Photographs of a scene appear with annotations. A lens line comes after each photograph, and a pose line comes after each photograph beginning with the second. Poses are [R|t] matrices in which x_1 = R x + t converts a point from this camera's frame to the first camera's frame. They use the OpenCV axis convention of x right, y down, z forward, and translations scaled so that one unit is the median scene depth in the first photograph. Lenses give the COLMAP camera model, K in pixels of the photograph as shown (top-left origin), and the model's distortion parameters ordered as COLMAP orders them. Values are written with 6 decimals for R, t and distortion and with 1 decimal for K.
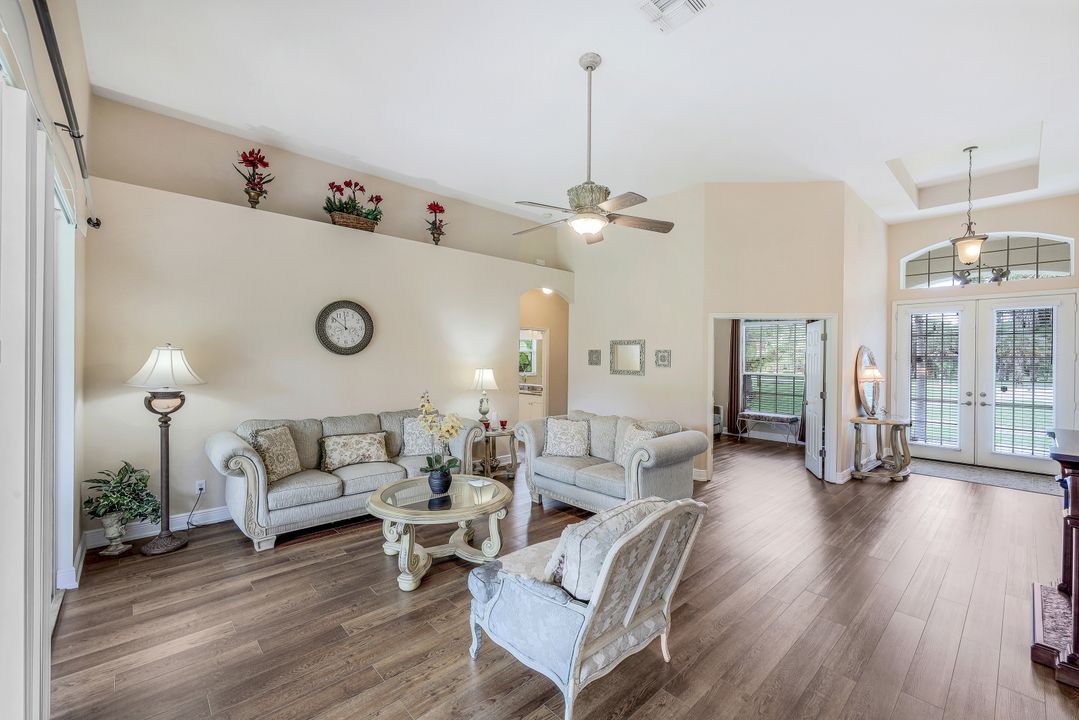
lens RADIAL K [[450.1, 0, 526.2], [0, 450.1, 358.1], [0, 0, 1]] dist [-0.000962, -0.000348]
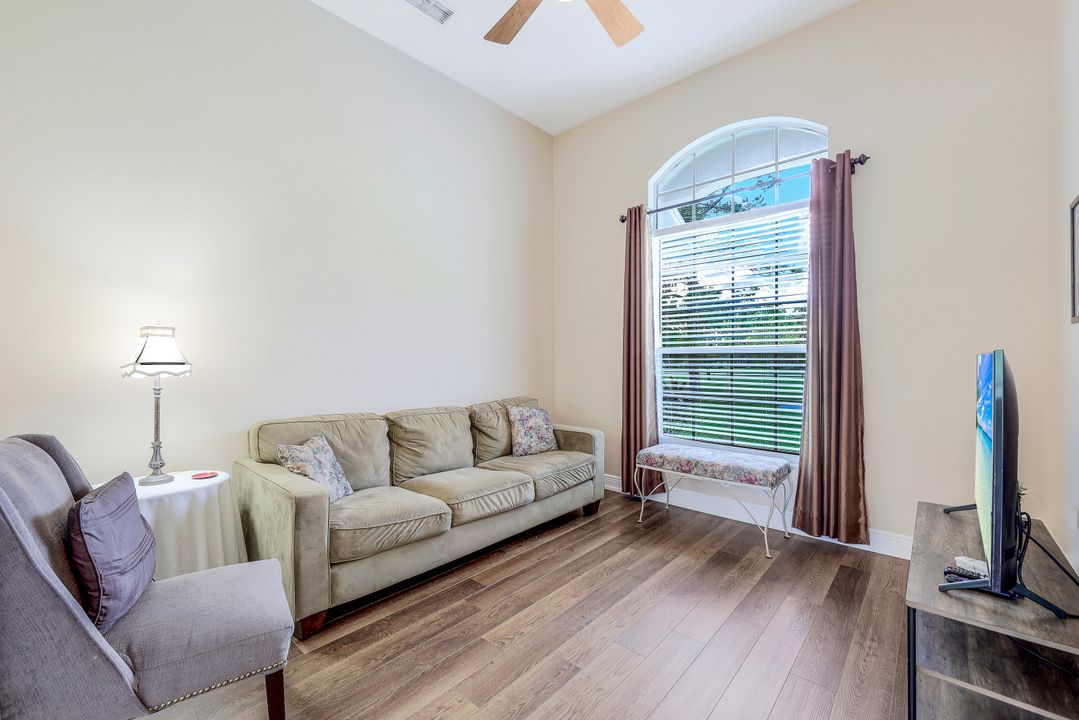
lens RADIAL K [[441.5, 0, 538.3], [0, 441.5, 358.0], [0, 0, 1]] dist [0.002976, 0.000187]
pose [[0.994947, -0.013347, 0.099514, 0.457187], [0.013406, 0.999910, 0.000071, 0.054354], [-0.099506, 0.001263, 0.995036, 0.828297]]
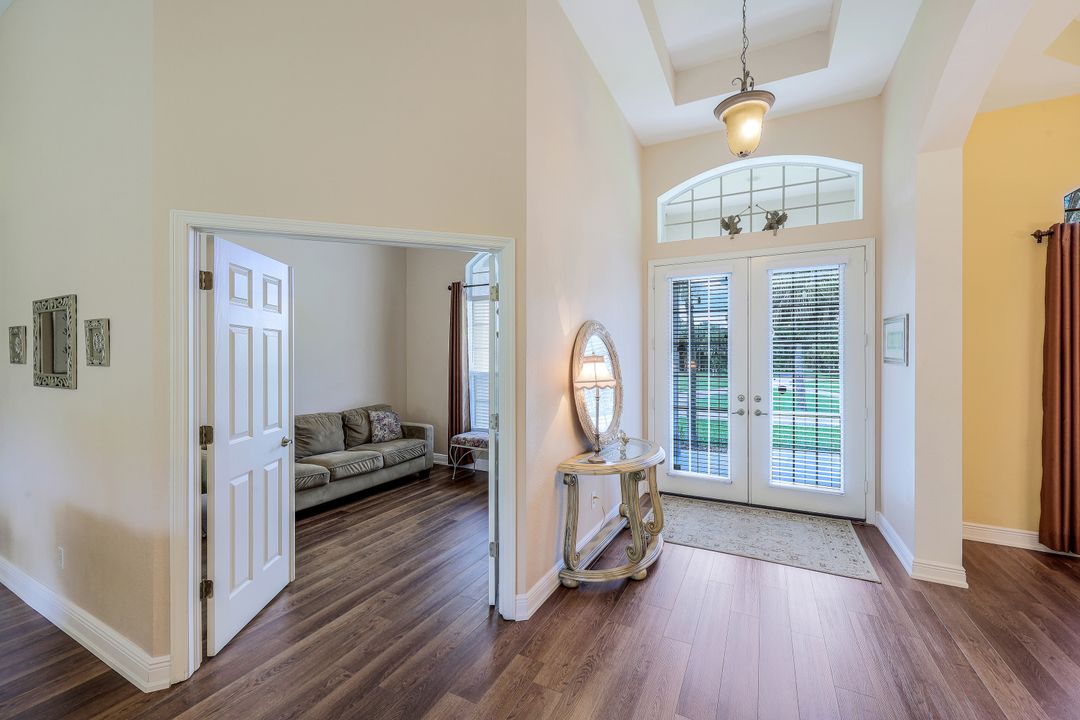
lens RADIAL K [[435.4, 0, 534.8], [0, 435.4, 358.5], [0, 0, 1]] dist [0.001326, 0.000430]
pose [[0.938113, -0.011121, 0.346150, 0.482265], [0.010480, 0.999938, 0.003725, 0.015628], [-0.346170, 0.000134, 0.938172, 0.507118]]
